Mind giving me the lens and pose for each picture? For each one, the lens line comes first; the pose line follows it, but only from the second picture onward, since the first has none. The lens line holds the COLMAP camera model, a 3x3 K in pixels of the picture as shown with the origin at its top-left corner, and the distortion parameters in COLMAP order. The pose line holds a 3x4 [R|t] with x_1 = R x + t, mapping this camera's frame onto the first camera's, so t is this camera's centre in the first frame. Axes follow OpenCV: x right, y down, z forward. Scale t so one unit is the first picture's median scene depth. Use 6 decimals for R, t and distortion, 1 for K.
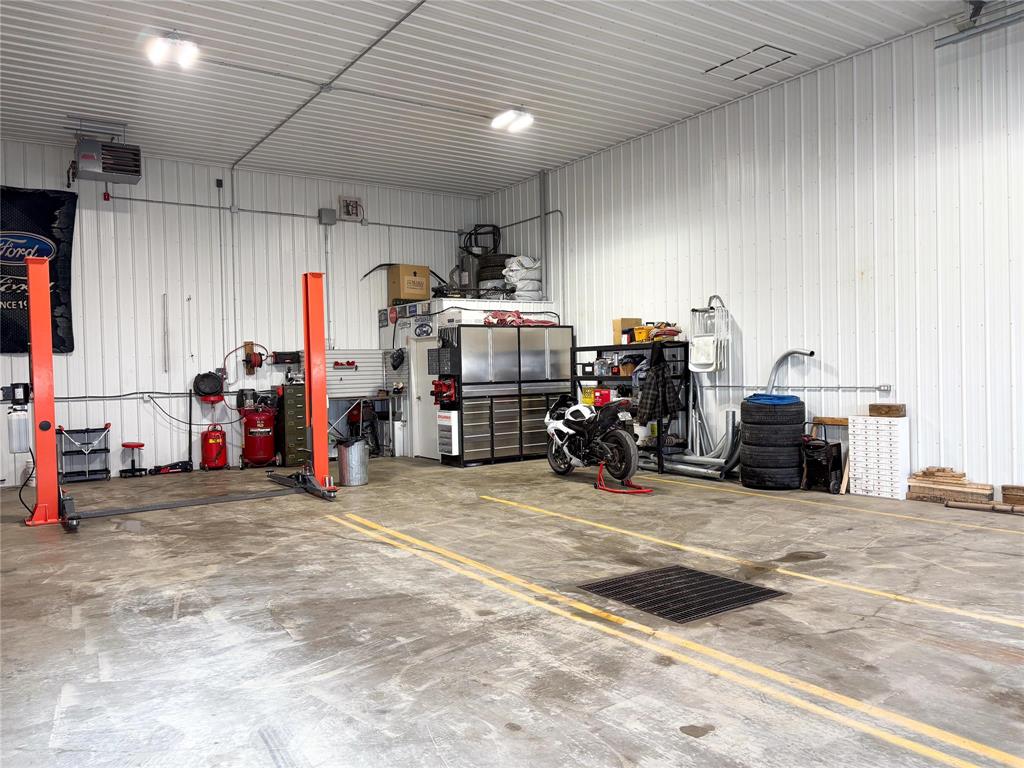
lens RADIAL K [[773.3, 0, 512.0], [0, 773.3, 384.0], [0, 0, 1]] dist [0.040713, -0.000328]
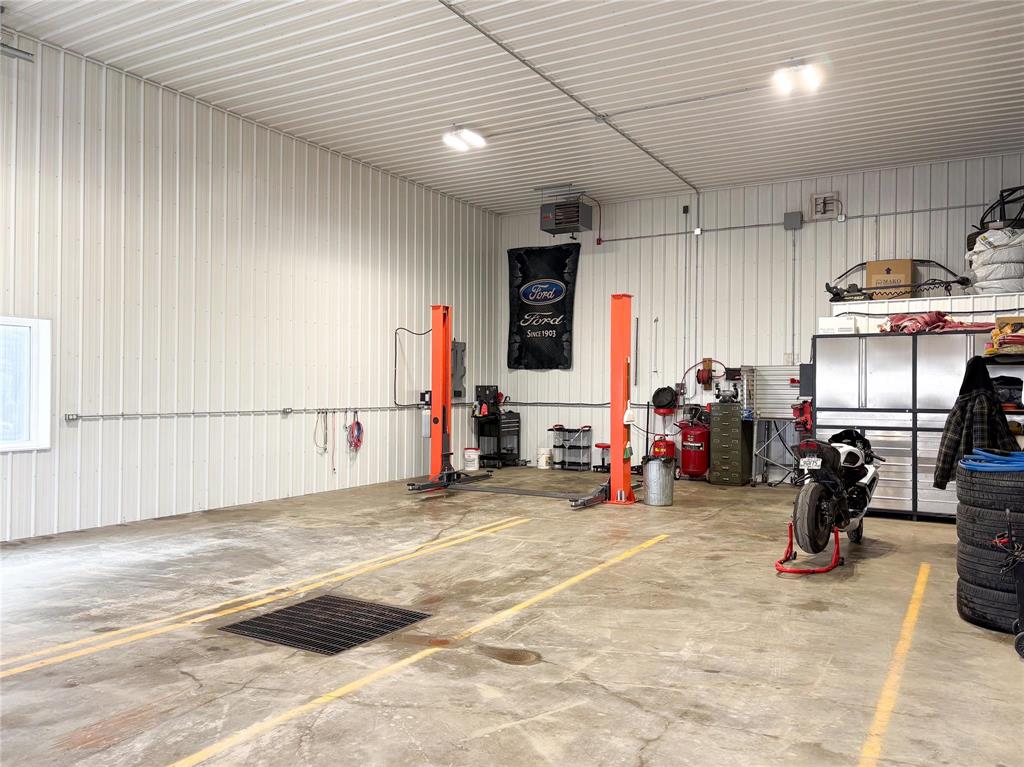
lens RADIAL K [[791.3, 0, 512.0], [0, 791.3, 383.5], [0, 0, 1]] dist [0.030909, -0.005878]
pose [[0.427369, 0.021000, -0.903833, 1.232022], [-0.034761, 0.999373, 0.006784, -0.046949], [0.903409, 0.028519, 0.427831, 0.793437]]
